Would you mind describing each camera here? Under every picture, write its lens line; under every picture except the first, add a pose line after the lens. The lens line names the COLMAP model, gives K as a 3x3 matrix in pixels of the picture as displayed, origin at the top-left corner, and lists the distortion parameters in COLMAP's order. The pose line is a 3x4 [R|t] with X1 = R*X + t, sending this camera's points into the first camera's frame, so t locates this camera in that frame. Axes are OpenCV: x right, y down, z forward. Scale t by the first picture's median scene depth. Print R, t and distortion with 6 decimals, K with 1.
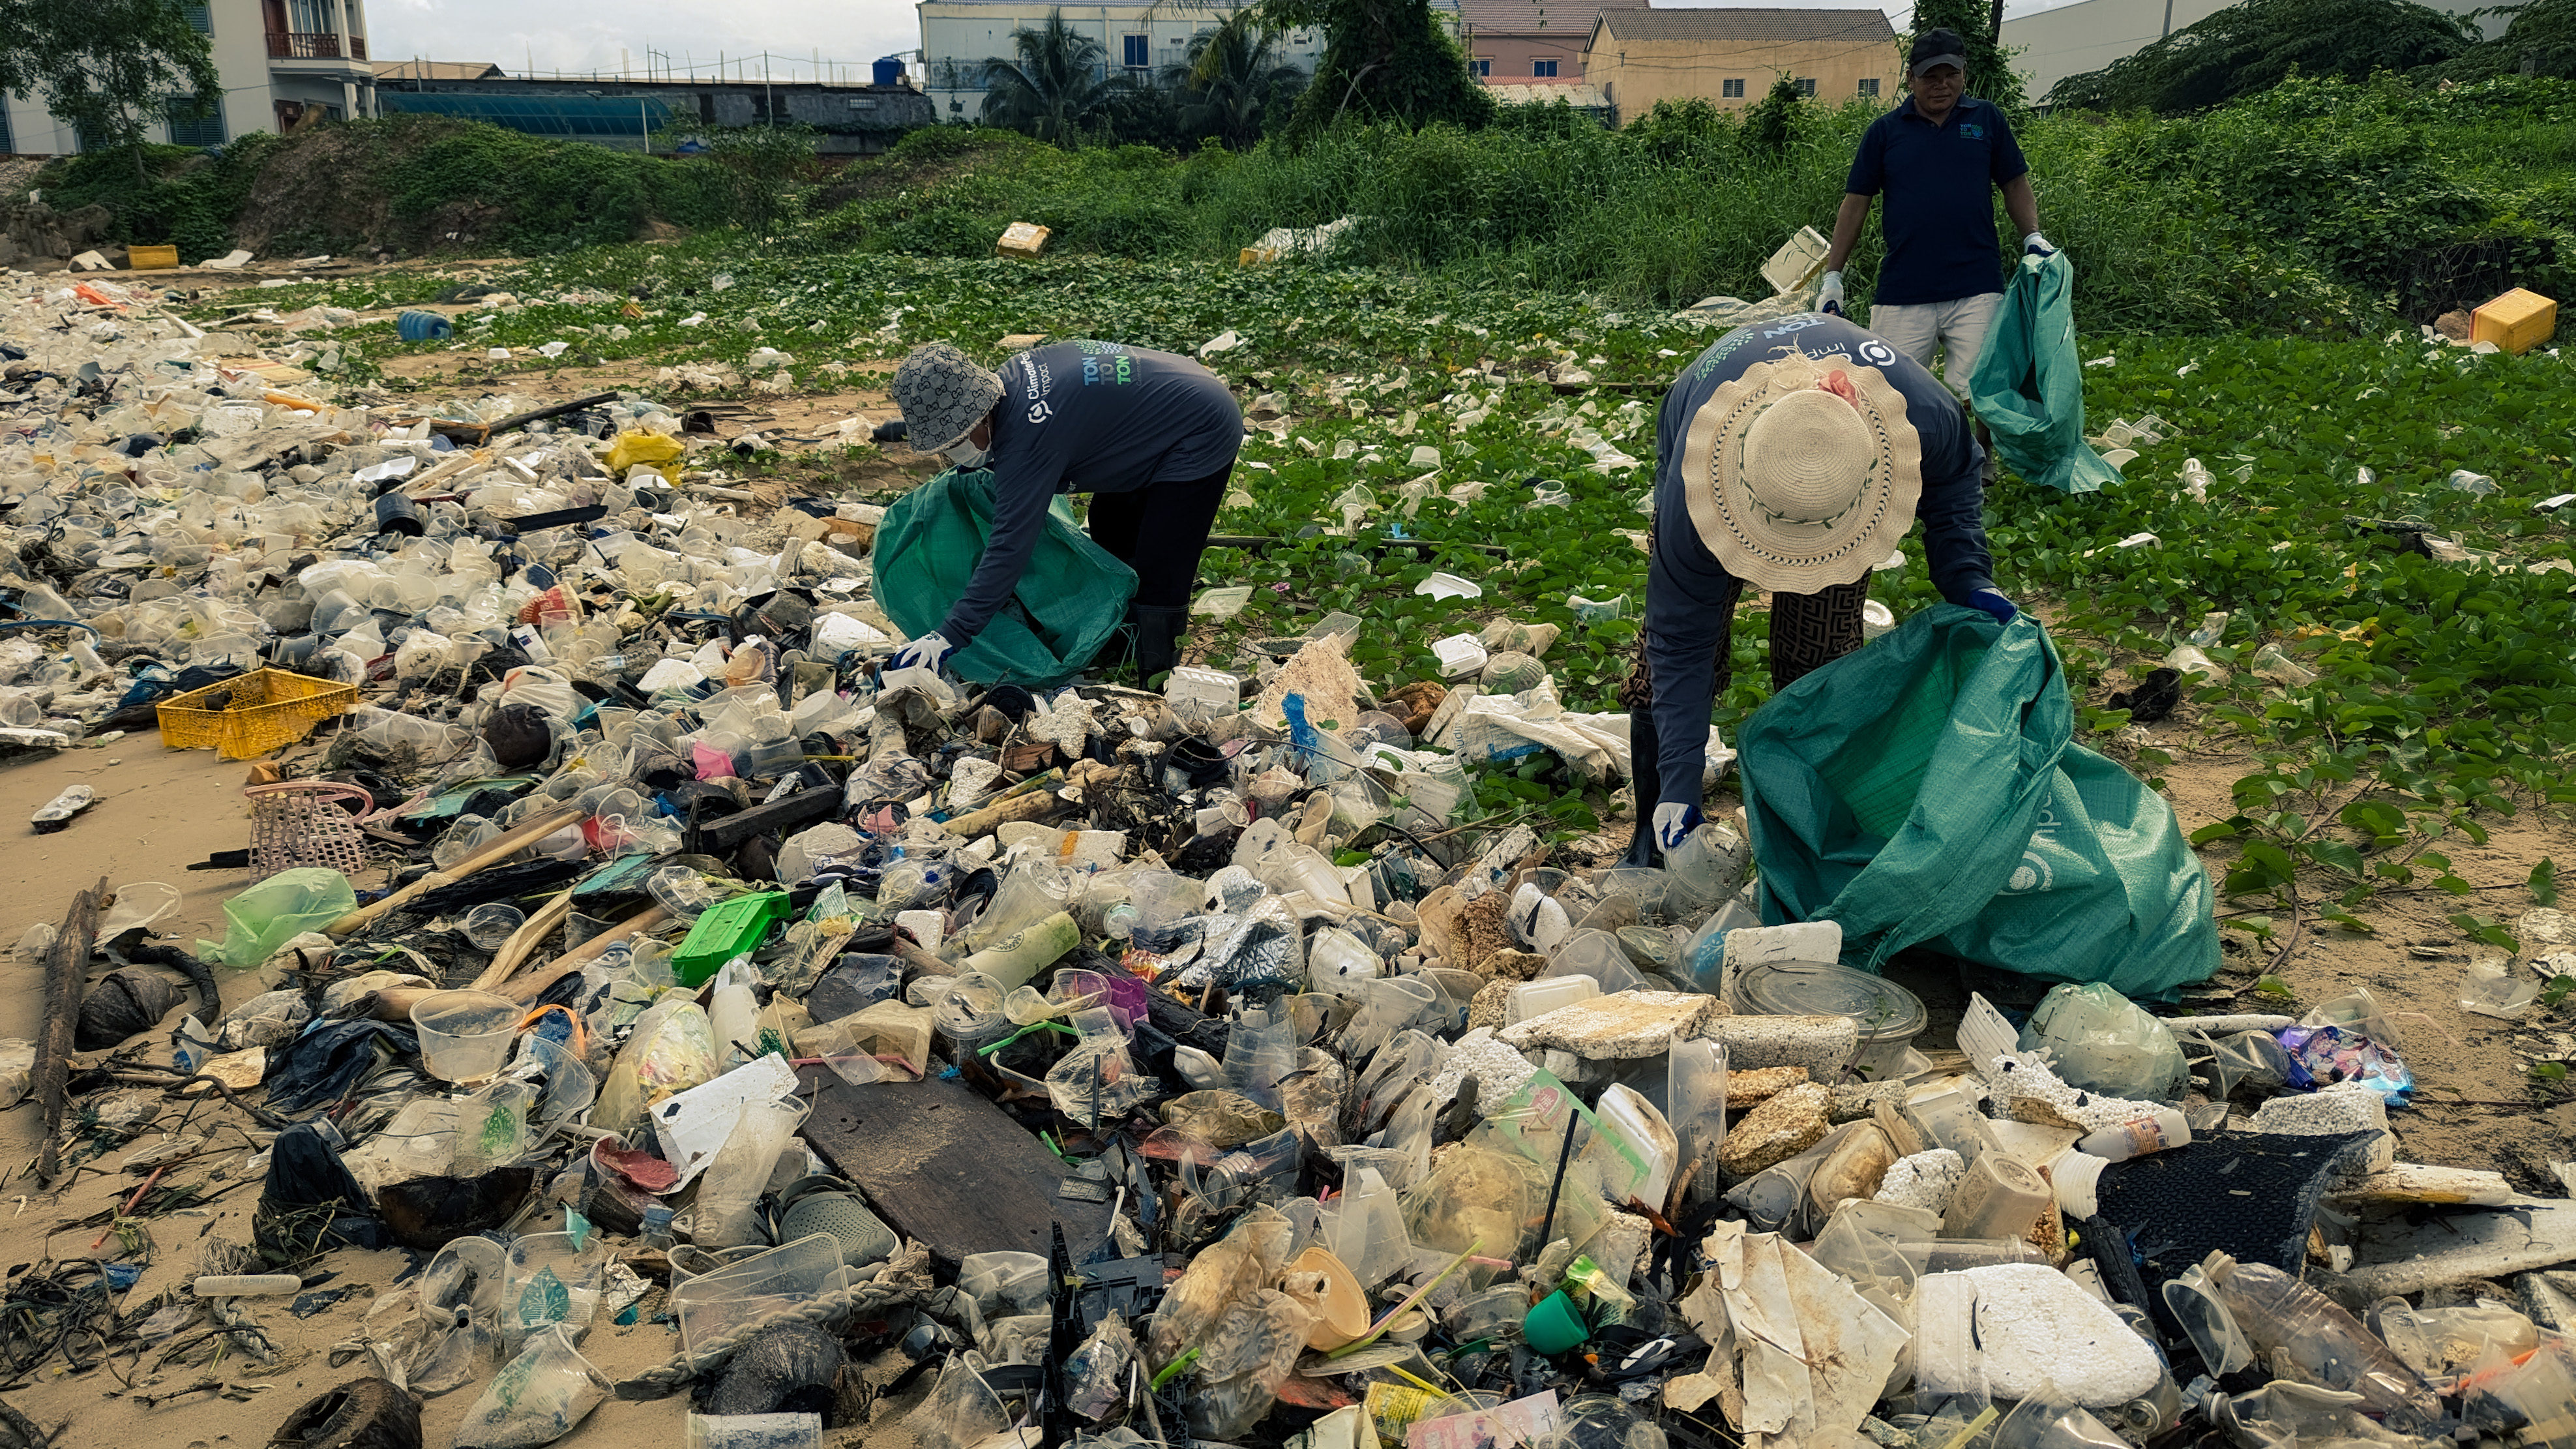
lens RADIAL K [[1814.7, 0, 1322.5], [0, 1814.7, 716.3], [0, 0, 1]] dist [0.068223, -0.069223]
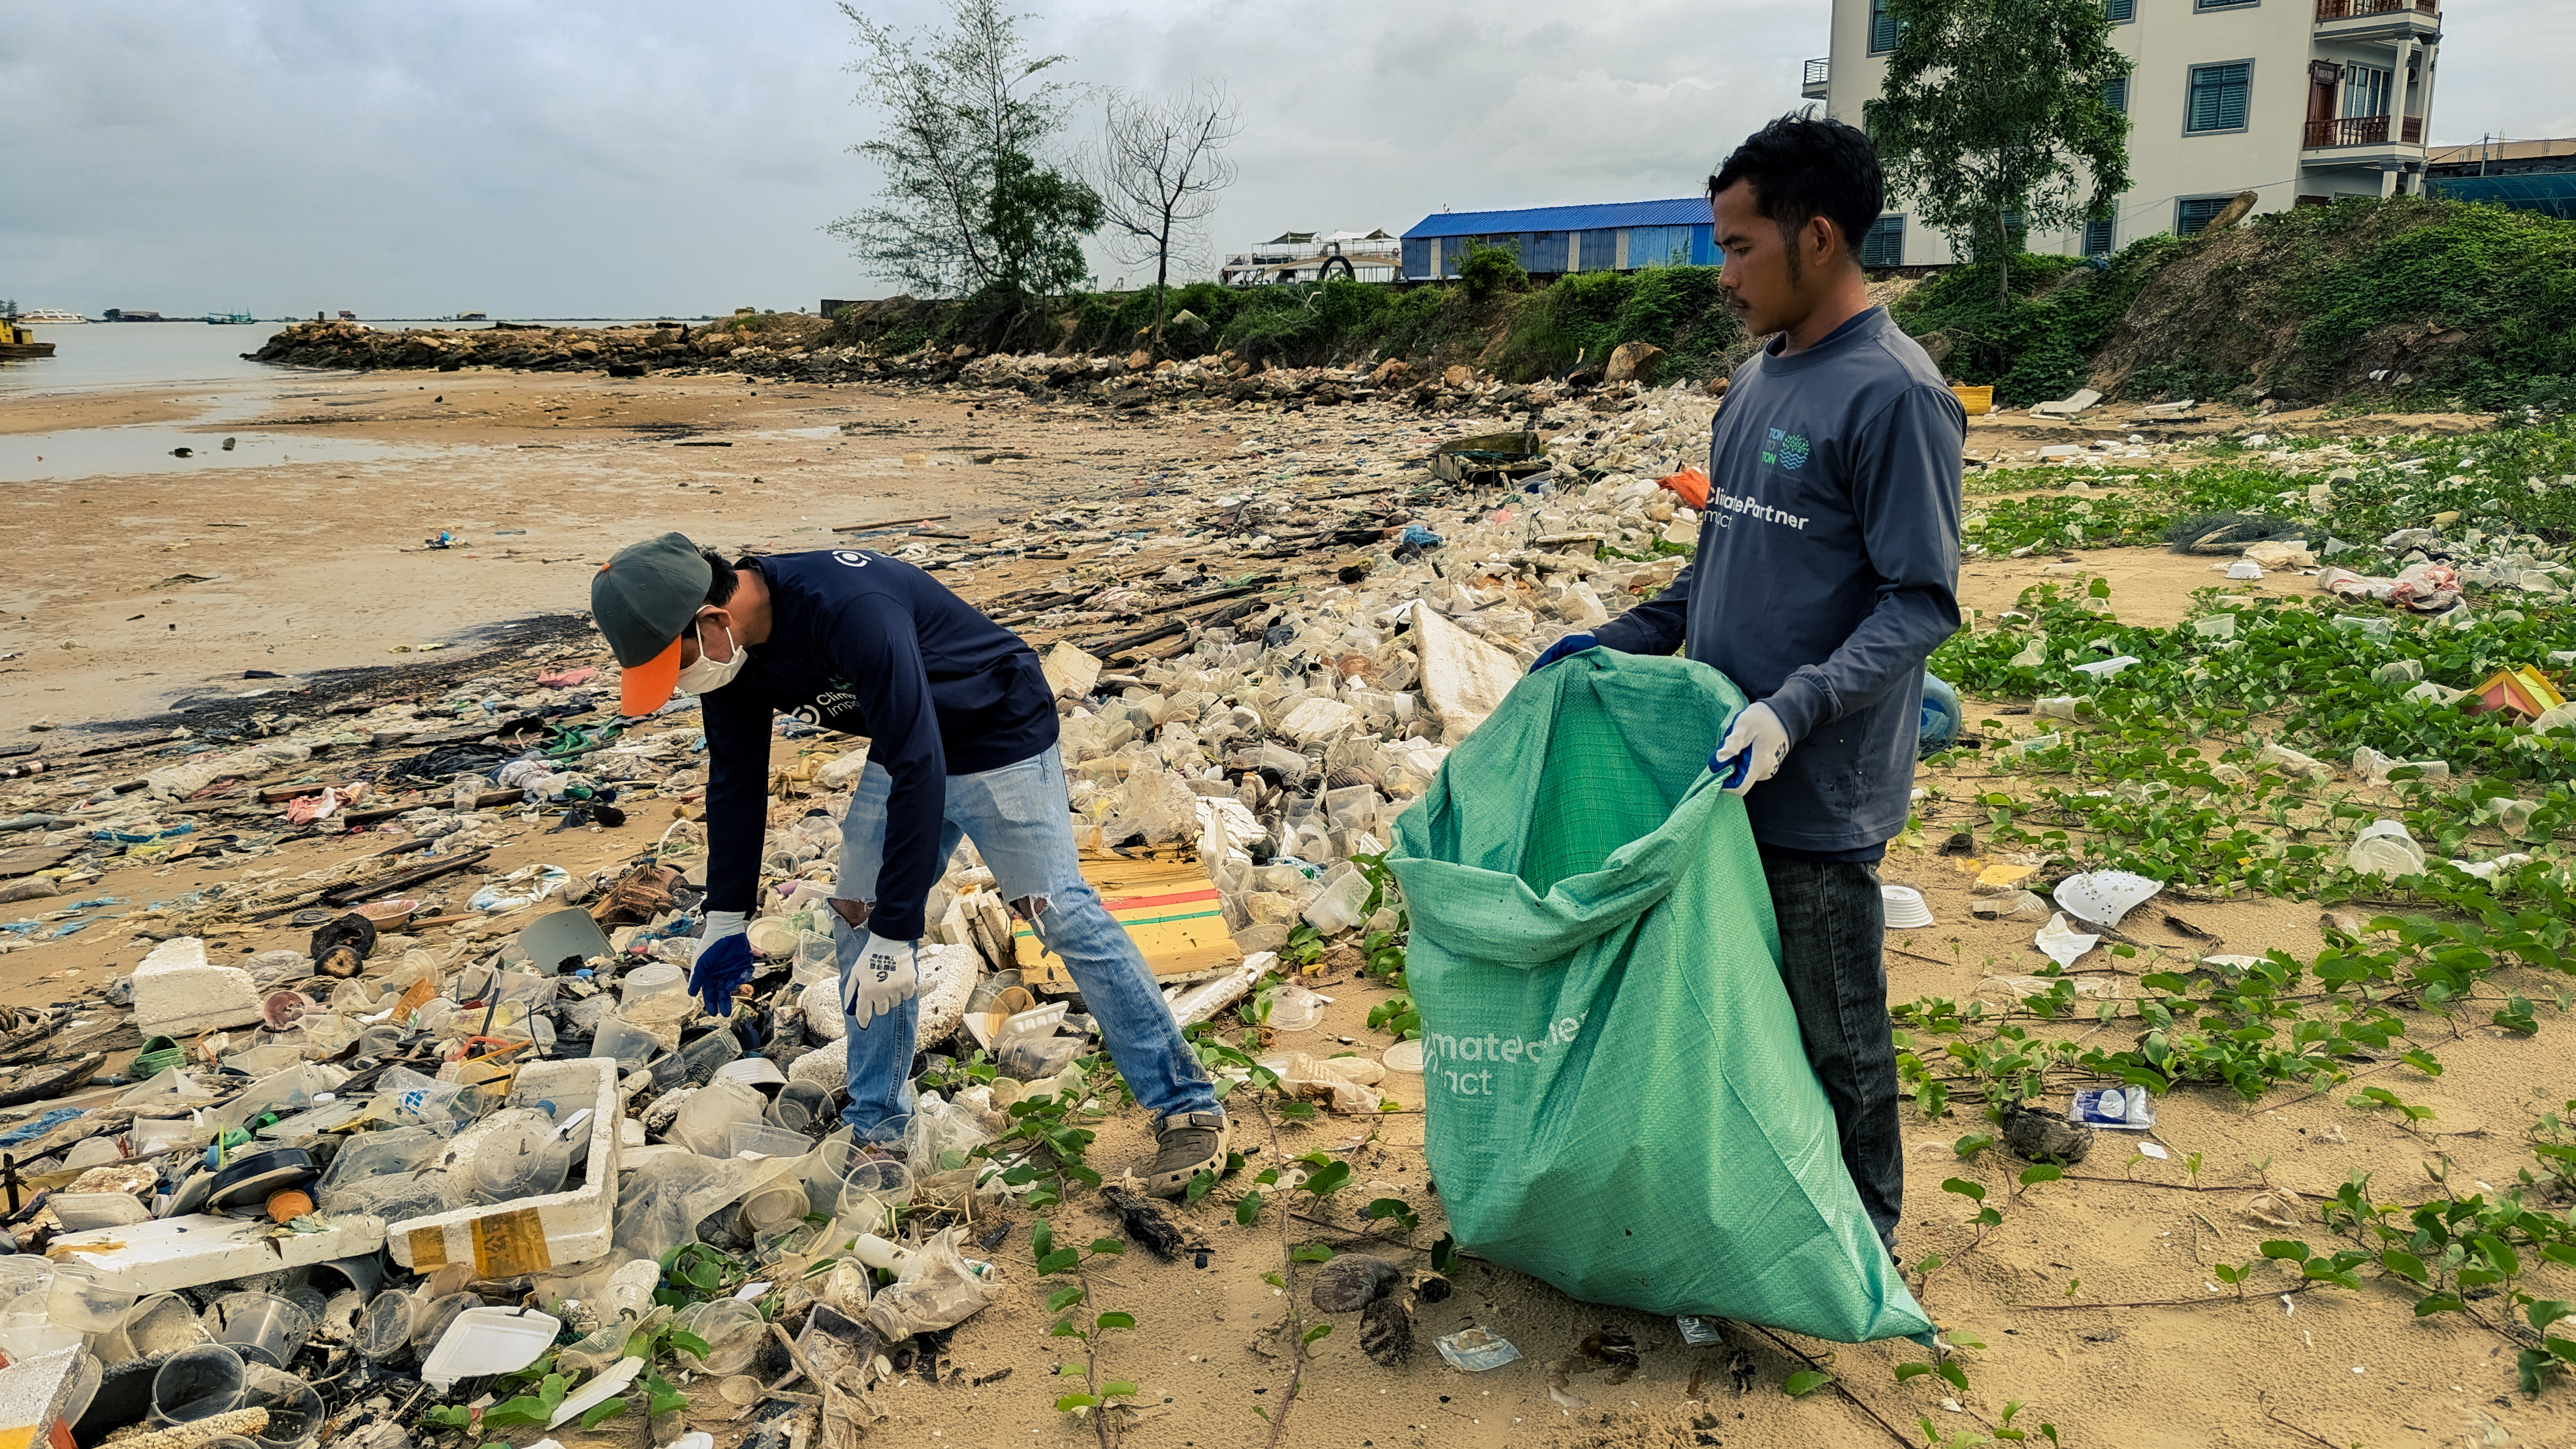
lens RADIAL K [[1799.3, 0, 1240.5], [0, 1799.3, 725.8], [0, 0, 1]] dist [0.073819, -0.072452]
pose [[0.516849, 0.183606, -0.836155, -0.047023], [-0.220486, 0.972329, 0.077219, -0.042283], [0.827196, 0.144449, 0.543030, 0.137320]]
